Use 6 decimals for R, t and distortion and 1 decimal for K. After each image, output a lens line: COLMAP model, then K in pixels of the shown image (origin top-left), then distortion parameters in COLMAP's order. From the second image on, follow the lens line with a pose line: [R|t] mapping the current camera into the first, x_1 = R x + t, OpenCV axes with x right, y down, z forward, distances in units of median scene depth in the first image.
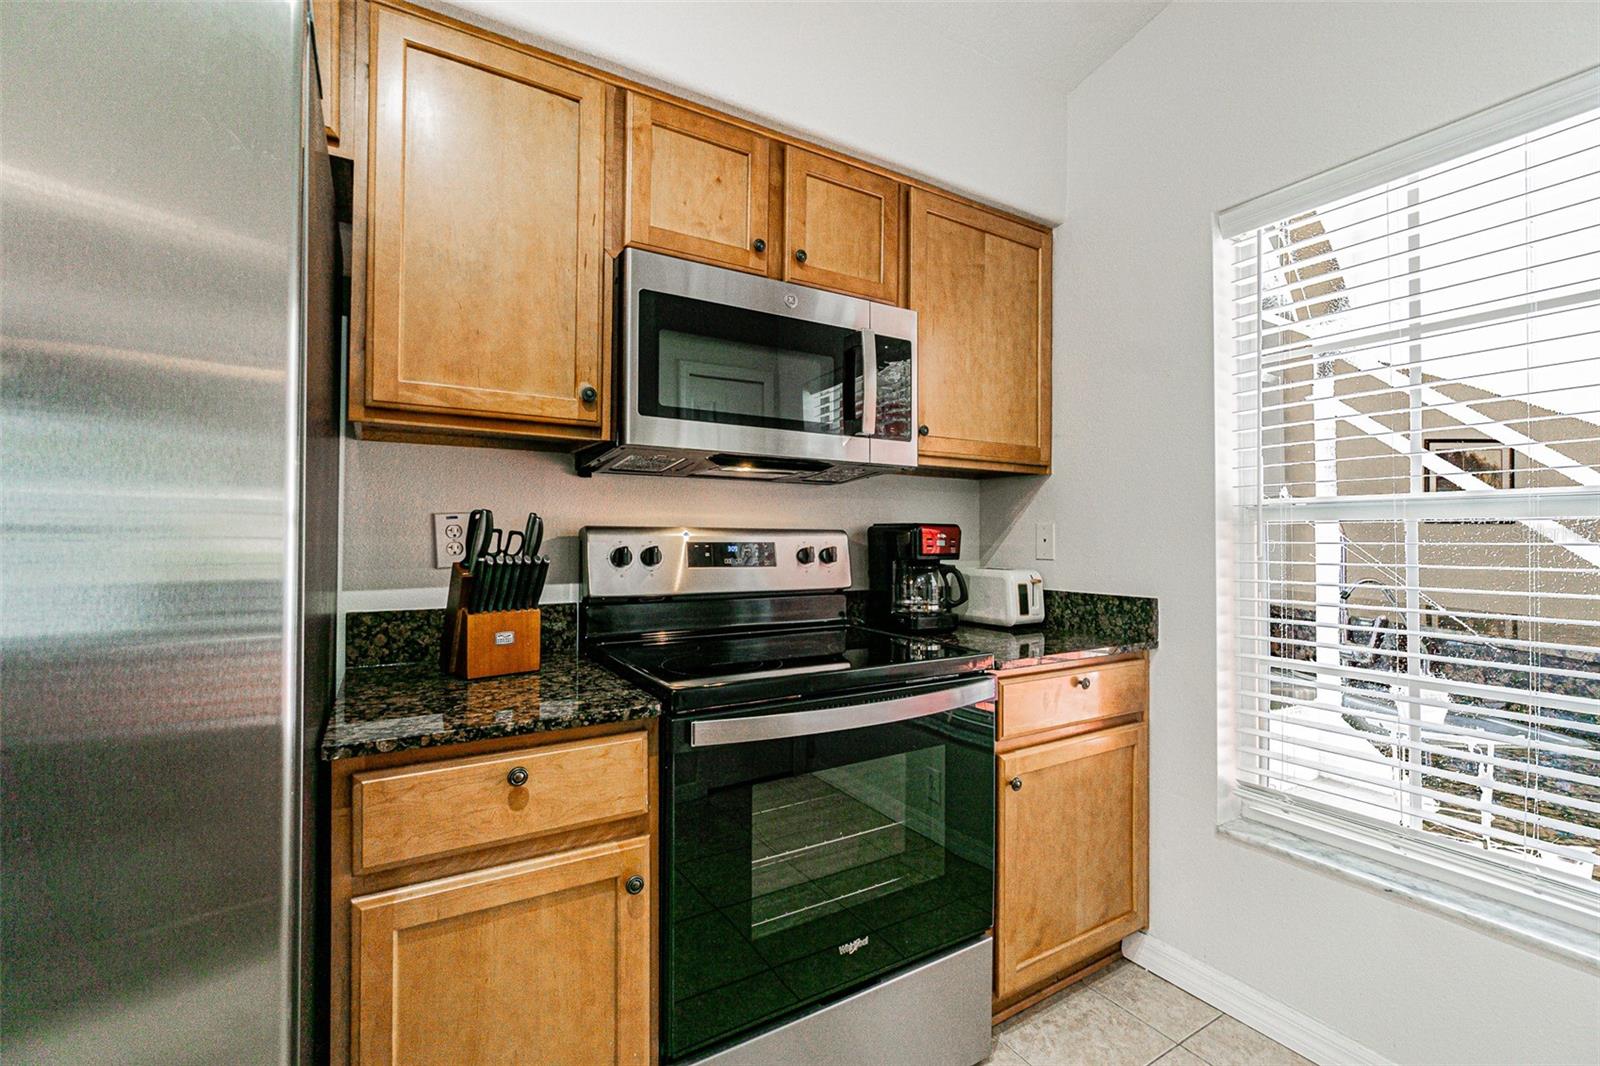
lens RADIAL K [[688.6, 0, 798.5], [0, 688.6, 528.7], [0, 0, 1]] dist [-0.002963, 0.001839]
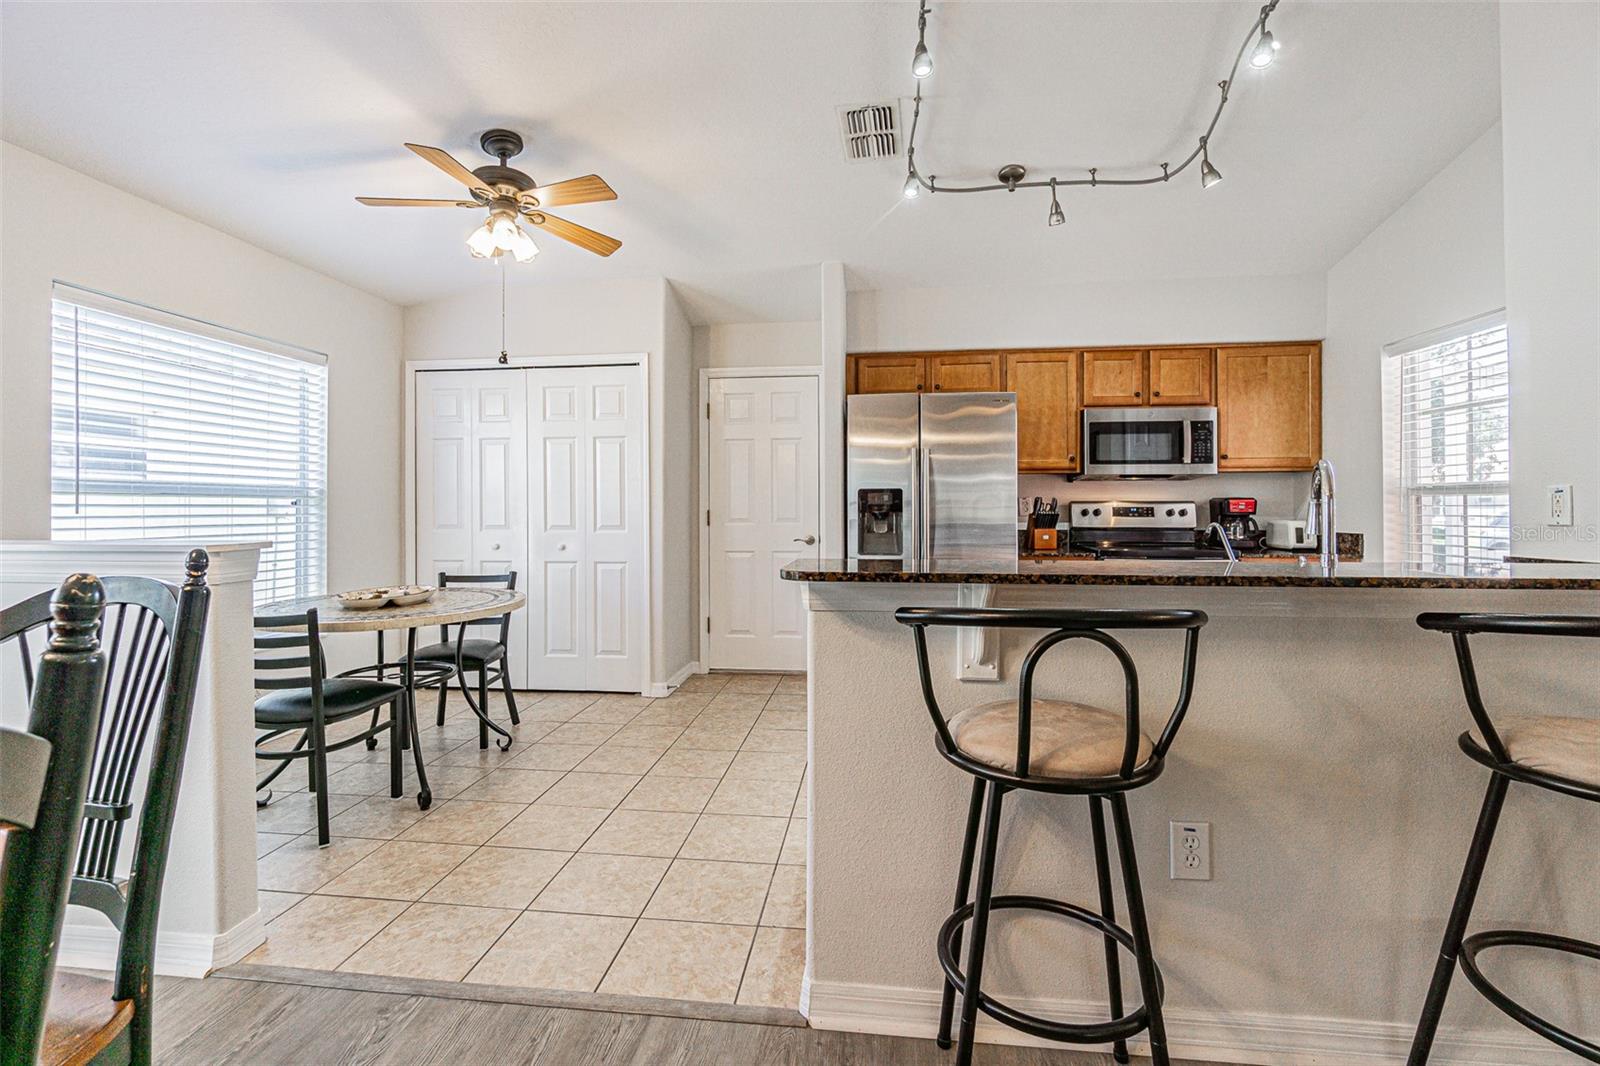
lens RADIAL K [[688.6, 0, 800.4], [0, 688.6, 500.1], [0, 0, 1]] dist [-0.002963, 0.001839]
pose [[0.789046, -0.009953, -0.614254, 0.507568], [0.014004, 0.999900, 0.001788, -0.027527], [0.614175, -0.010013, 0.789107, -1.768221]]
